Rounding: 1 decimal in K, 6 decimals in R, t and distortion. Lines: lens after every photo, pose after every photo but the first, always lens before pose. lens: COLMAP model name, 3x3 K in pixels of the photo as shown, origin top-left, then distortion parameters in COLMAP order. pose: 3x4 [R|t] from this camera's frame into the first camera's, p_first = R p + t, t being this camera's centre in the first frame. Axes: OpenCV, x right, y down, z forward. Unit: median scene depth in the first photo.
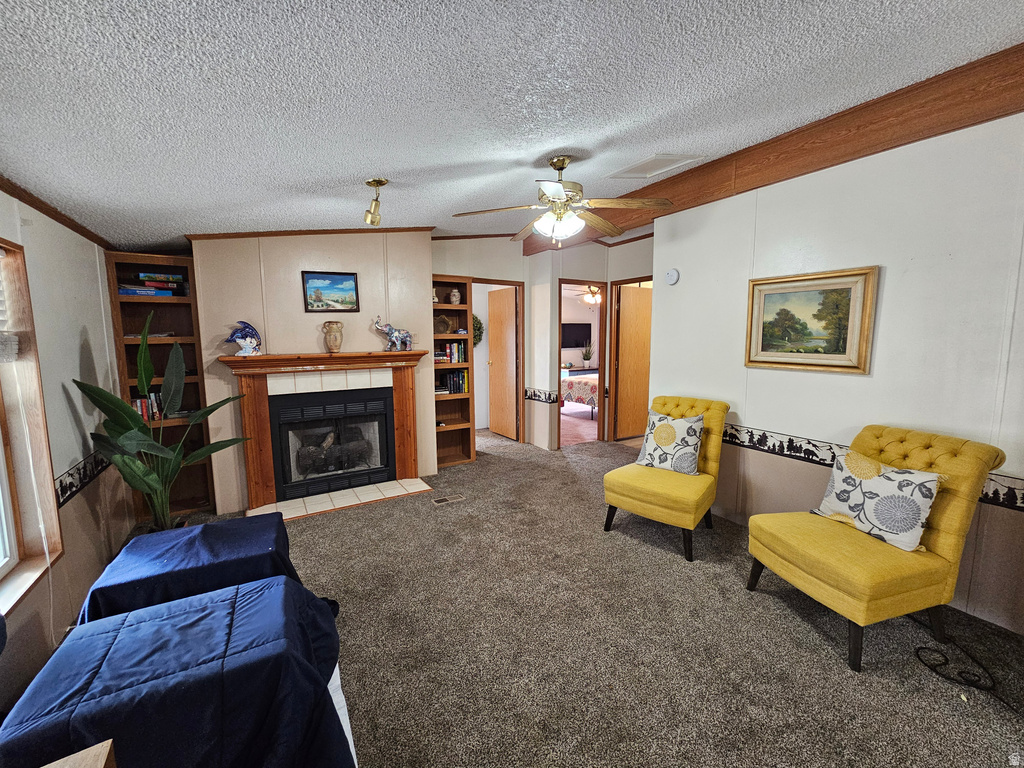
lens RADIAL K [[408.8, 0, 512.0], [0, 408.8, 384.0], [0, 0, 1]] dist [0.001001, 0.000115]
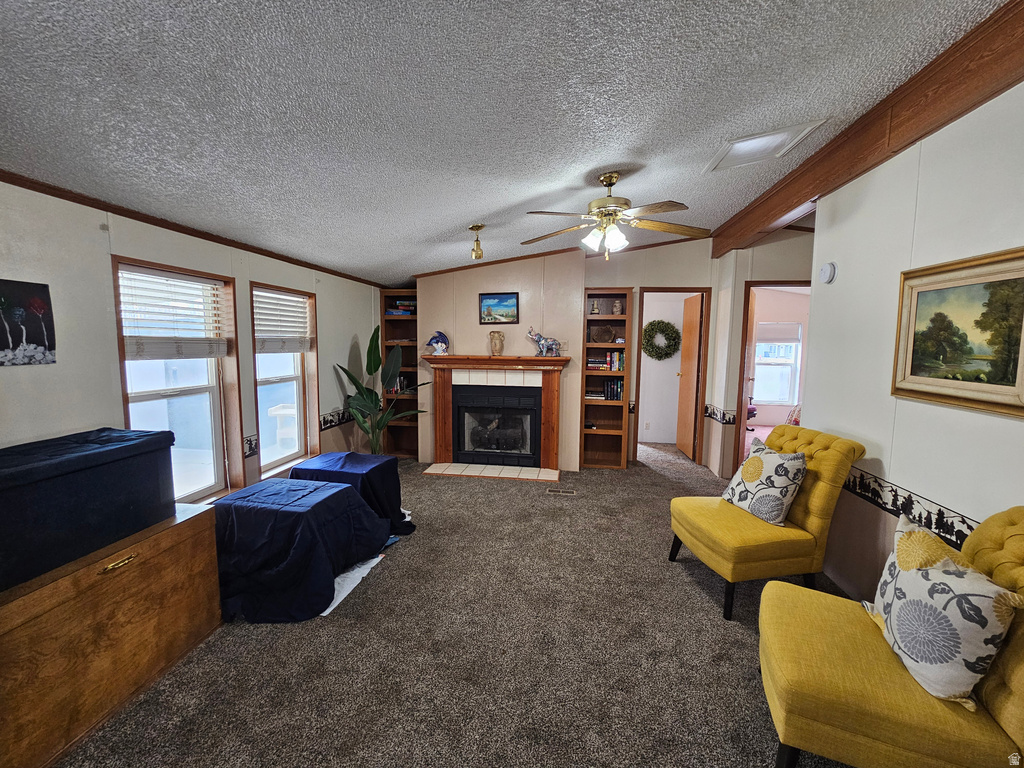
lens RADIAL K [[408.8, 0, 512.0], [0, 408.8, 384.0], [0, 0, 1]] dist [0.001001, 0.000115]
pose [[0.777933, 0.080003, -0.623234, 0.477754], [-0.092916, 0.995604, 0.011823, -0.010168], [0.621440, 0.048711, 0.781946, 0.045261]]
